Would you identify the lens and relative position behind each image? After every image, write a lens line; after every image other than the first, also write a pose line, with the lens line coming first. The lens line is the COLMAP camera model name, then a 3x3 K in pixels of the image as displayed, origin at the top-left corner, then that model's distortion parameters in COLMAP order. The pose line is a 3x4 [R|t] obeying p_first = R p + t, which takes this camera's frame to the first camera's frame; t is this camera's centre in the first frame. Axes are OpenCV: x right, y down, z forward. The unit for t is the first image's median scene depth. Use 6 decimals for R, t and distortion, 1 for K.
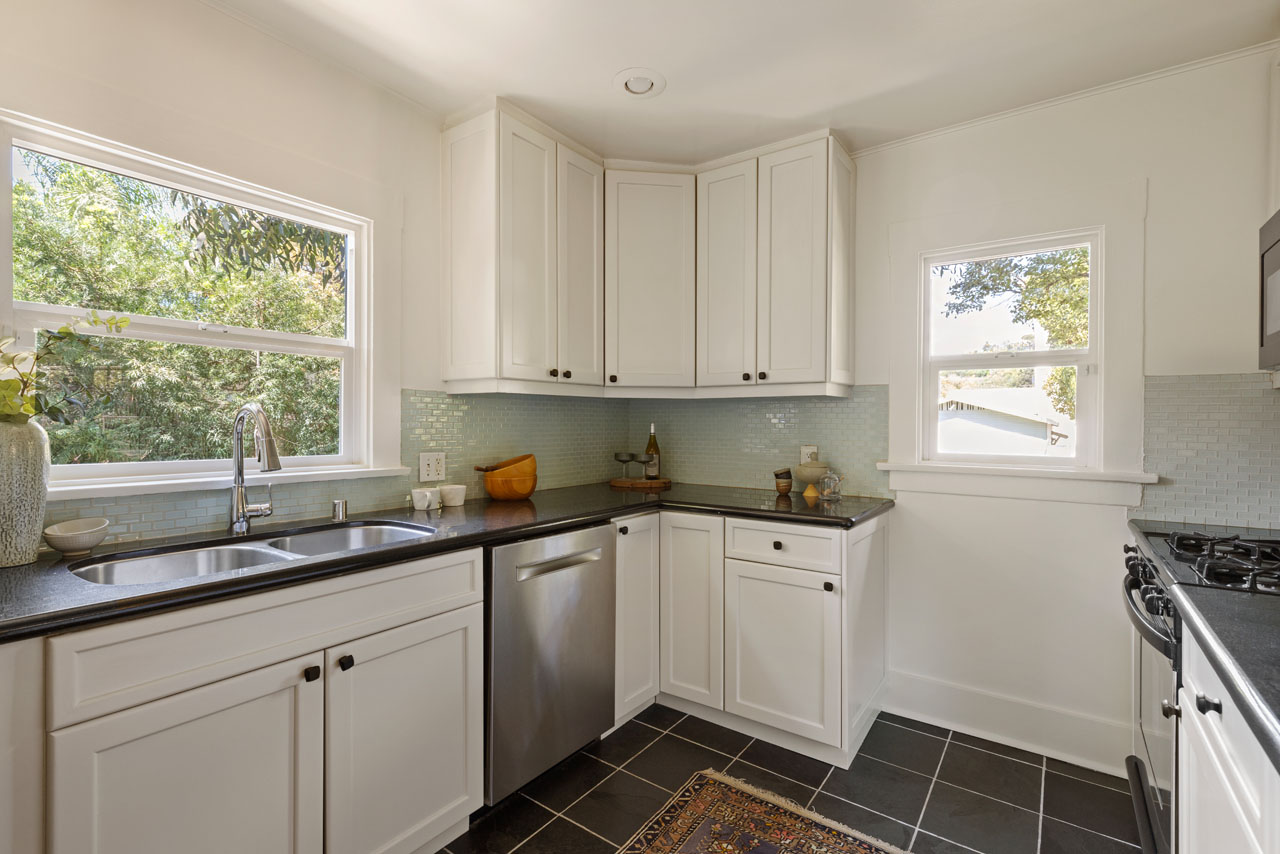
lens RADIAL K [[586.0, 0, 642.2], [0, 586.0, 429.0], [0, 0, 1]] dist [0.000578, -0.000047]
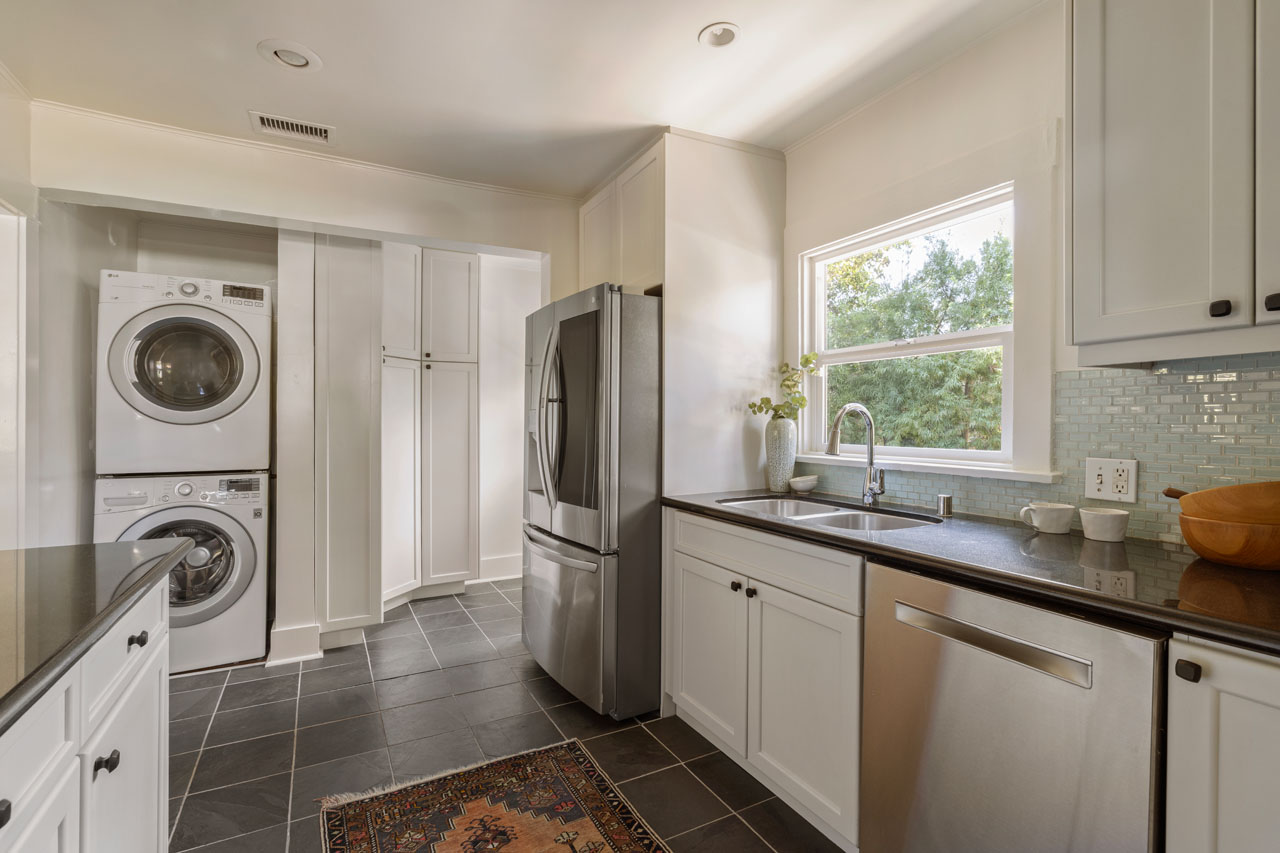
lens RADIAL K [[586.0, 0, 641.8], [0, 586.0, 421.0], [0, 0, 1]] dist [0.000578, -0.000047]
pose [[-0.440950, -0.004278, -0.897522, 0.670858], [-0.006666, 0.999977, -0.001491, 0.001196], [0.897507, 0.005325, -0.440968, 1.100895]]
